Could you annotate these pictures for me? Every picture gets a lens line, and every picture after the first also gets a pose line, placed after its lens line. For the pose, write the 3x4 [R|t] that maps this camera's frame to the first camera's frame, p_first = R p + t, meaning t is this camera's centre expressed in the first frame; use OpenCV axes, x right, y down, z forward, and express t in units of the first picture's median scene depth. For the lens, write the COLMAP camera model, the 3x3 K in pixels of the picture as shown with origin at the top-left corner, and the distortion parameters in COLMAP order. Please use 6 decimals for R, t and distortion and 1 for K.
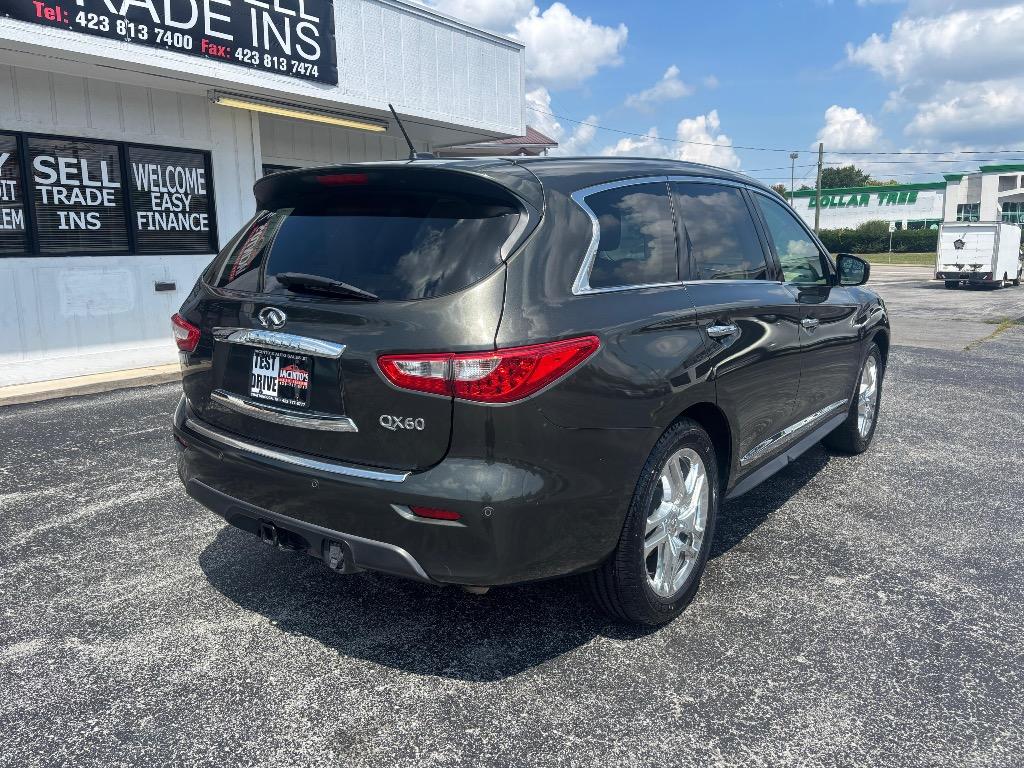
lens RADIAL K [[772.2, 0, 516.1], [0, 772.2, 380.8], [0, 0, 1]] dist [0.053478, -0.069677]
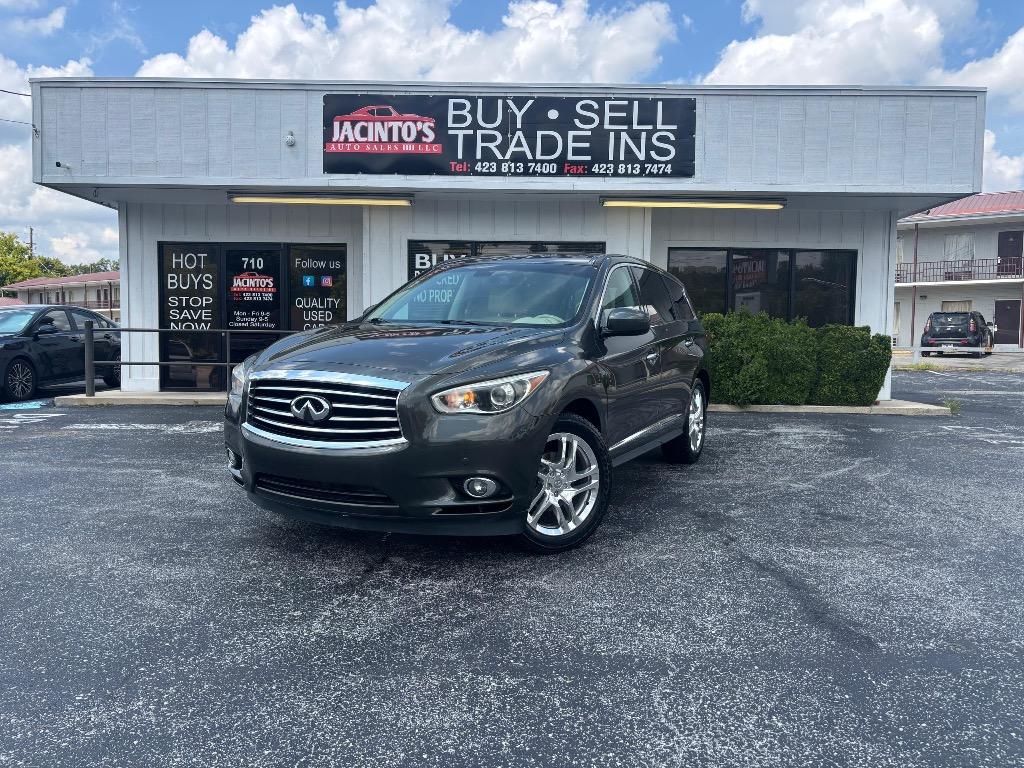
lens RADIAL K [[778.2, 0, 512.0], [0, 778.2, 384.0], [0, 0, 1]] dist [0.045091, -0.055684]
pose [[0.570604, 0.072705, -0.818001, 0.665737], [-0.156666, 0.987417, -0.021520, -0.008533], [0.806143, 0.140433, 0.574814, 0.176720]]
